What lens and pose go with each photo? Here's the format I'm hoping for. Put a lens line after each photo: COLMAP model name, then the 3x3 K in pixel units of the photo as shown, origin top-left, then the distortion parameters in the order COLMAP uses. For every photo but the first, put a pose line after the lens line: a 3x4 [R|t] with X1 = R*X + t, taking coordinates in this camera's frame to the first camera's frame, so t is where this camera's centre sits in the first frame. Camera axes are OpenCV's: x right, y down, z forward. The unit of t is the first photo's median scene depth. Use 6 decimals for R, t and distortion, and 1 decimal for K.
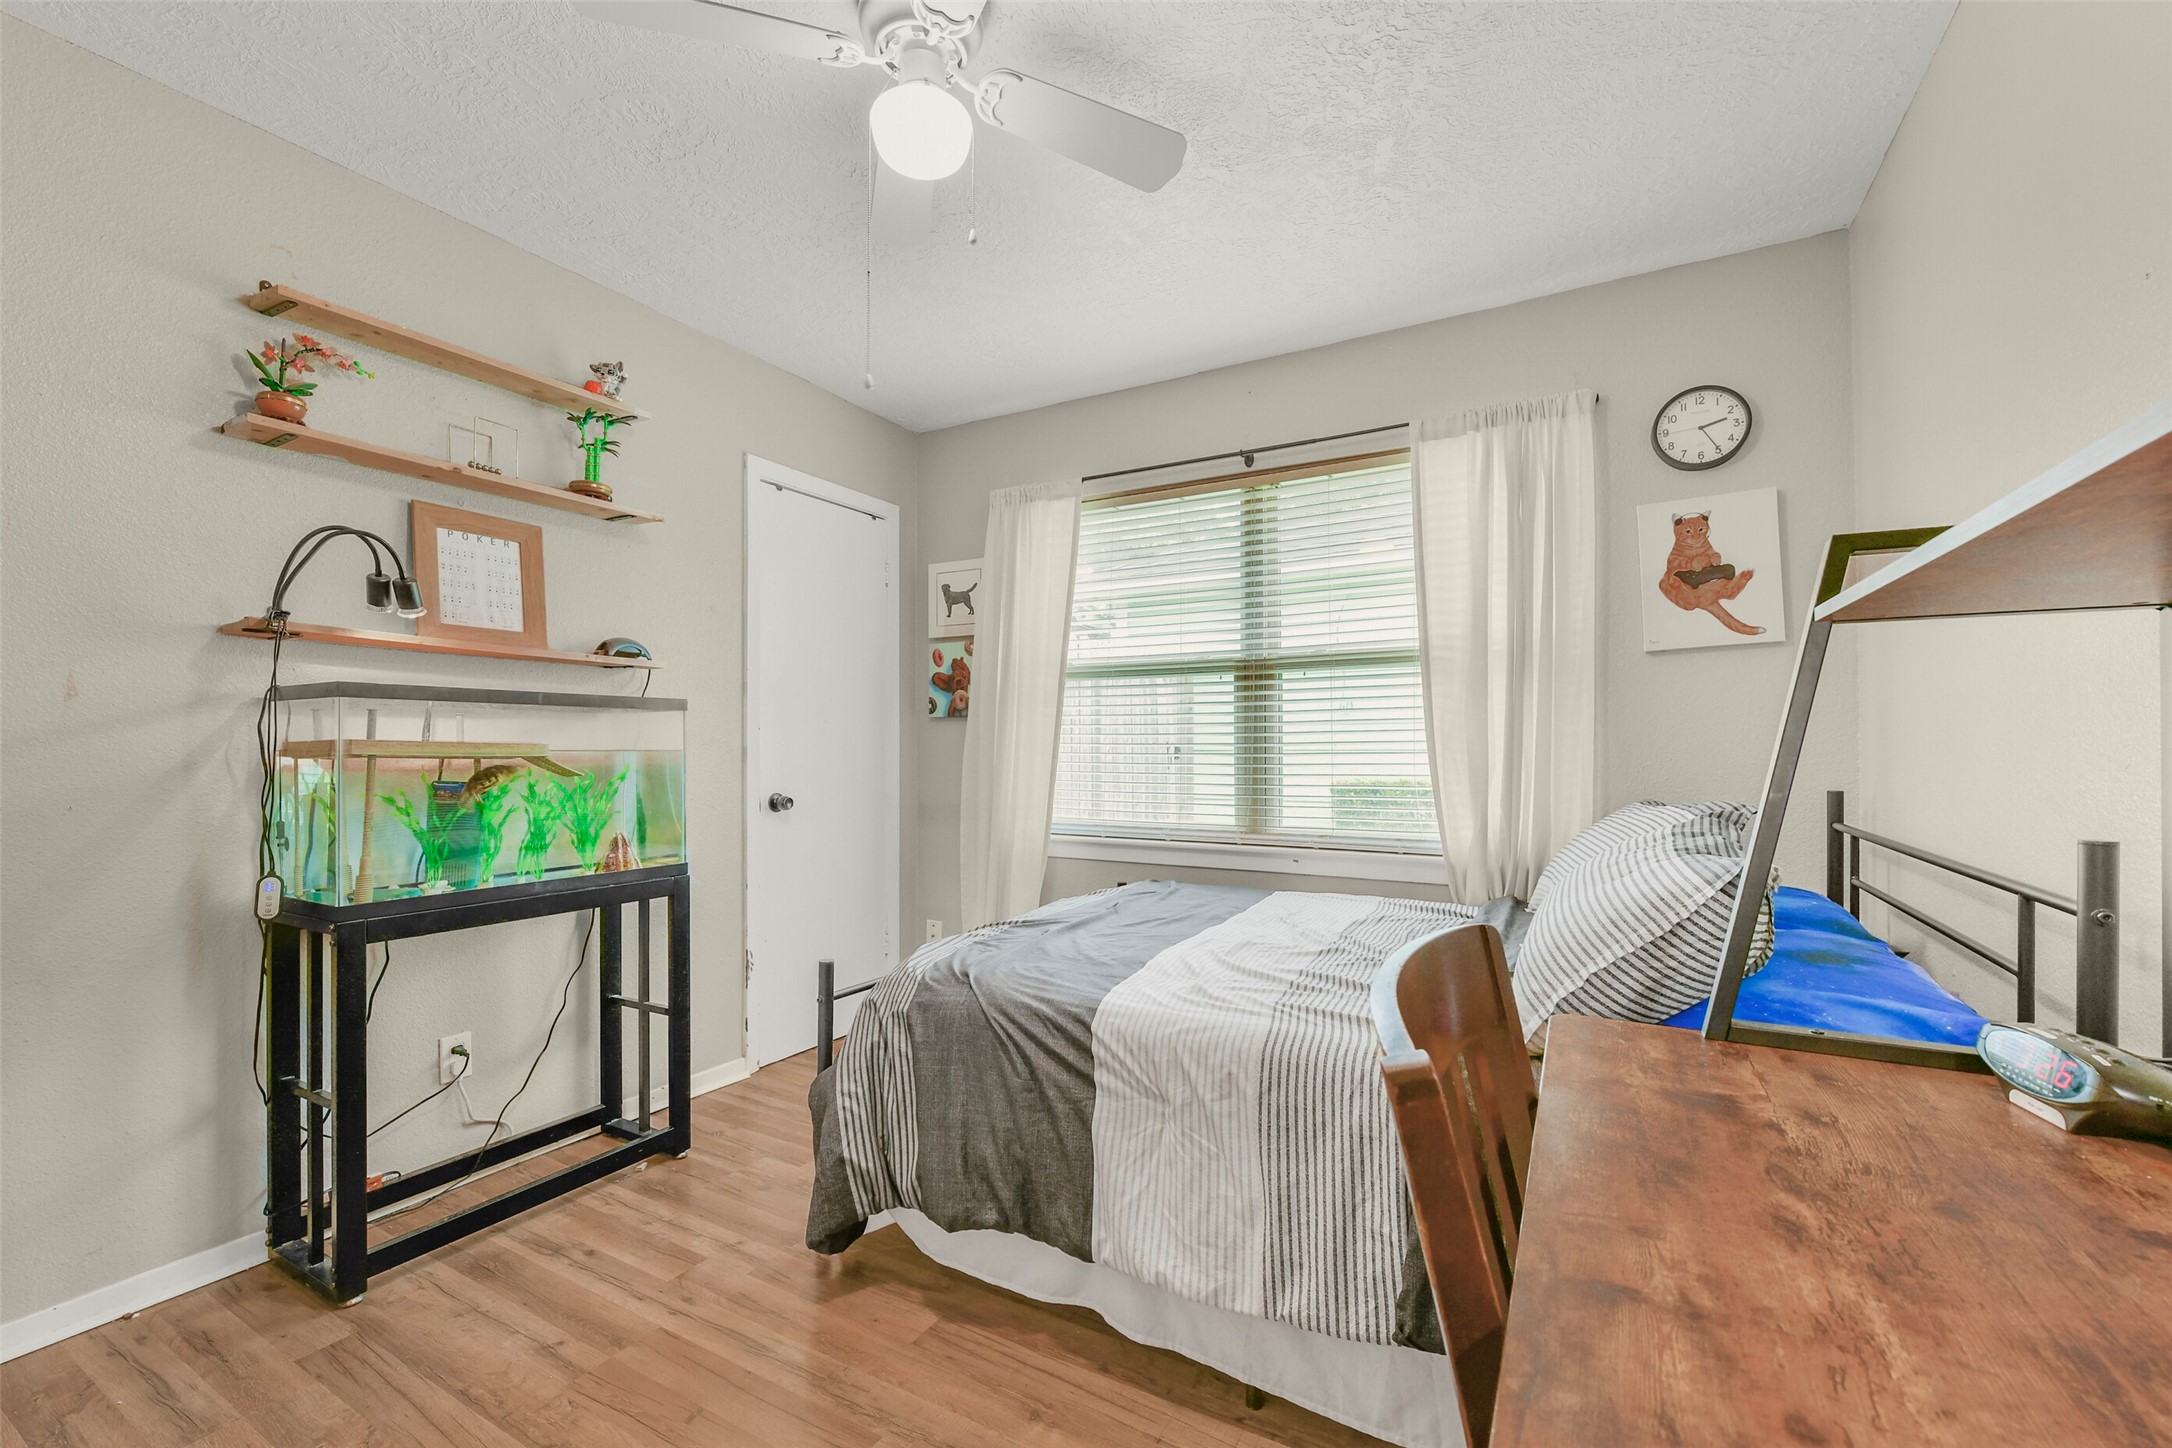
lens RADIAL K [[893.3, 0, 1135.7], [0, 893.3, 720.9], [0, 0, 1]] dist [0.000284, 0.000213]
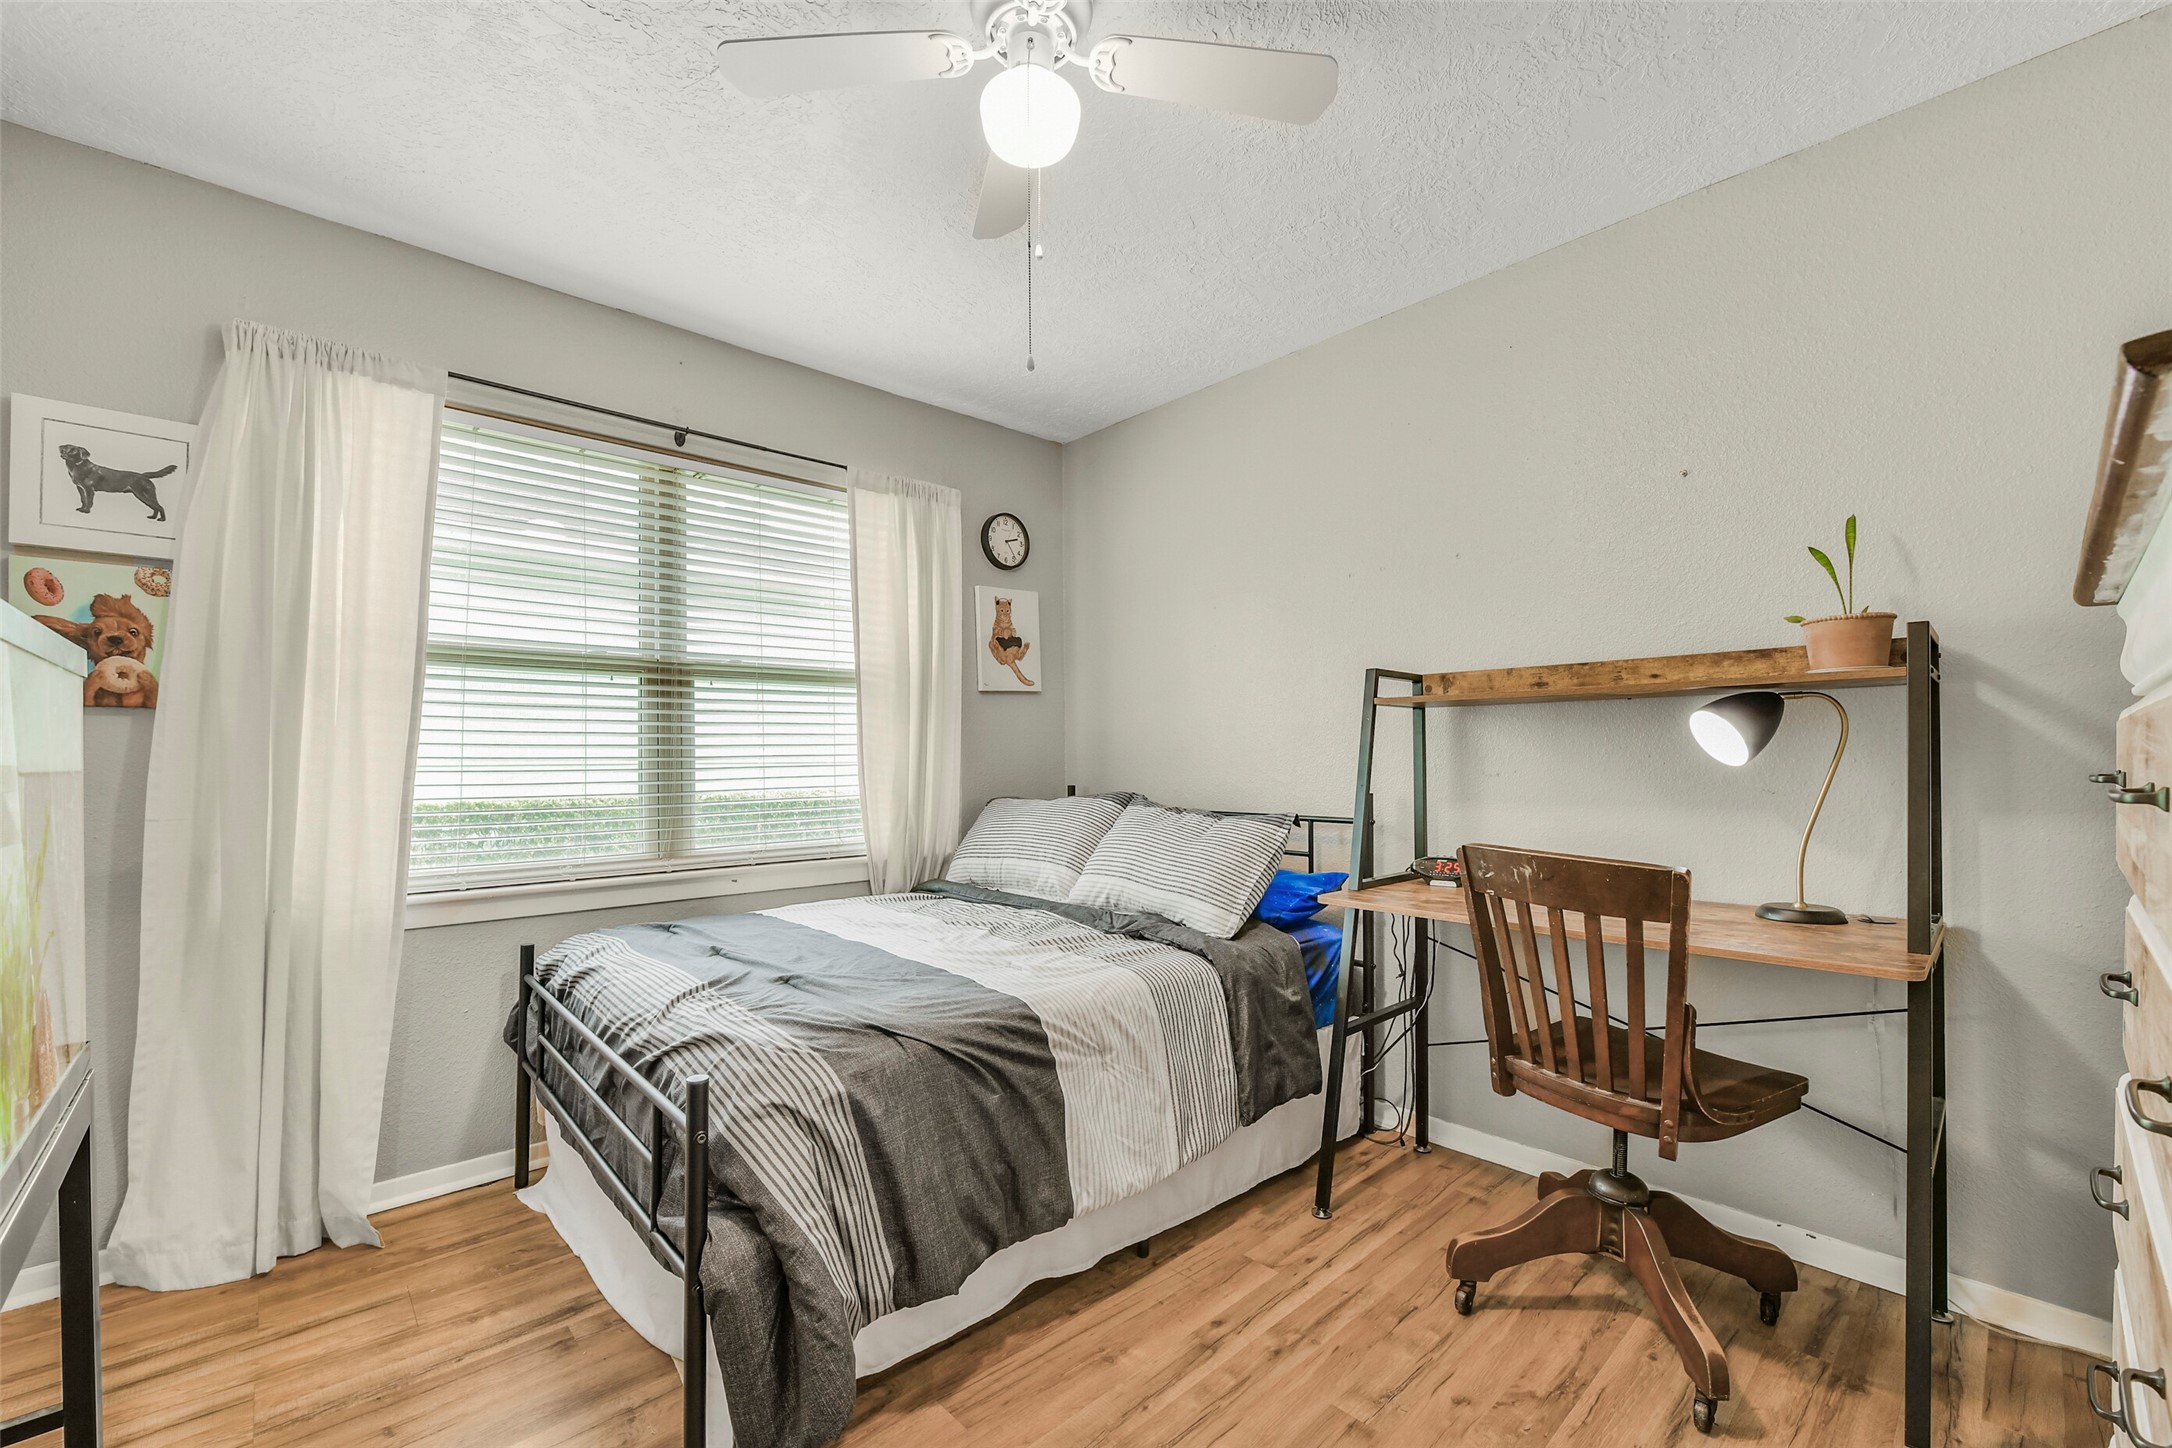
lens RADIAL K [[893.3, 0, 1089.1], [0, 893.3, 731.6], [0, 0, 1]] dist [0.000284, 0.000213]
pose [[0.316971, 0.026247, 0.948072, -0.647713], [-0.019010, 0.999592, -0.021318, 0.011872], [-0.948245, -0.011266, 0.317341, 0.368495]]
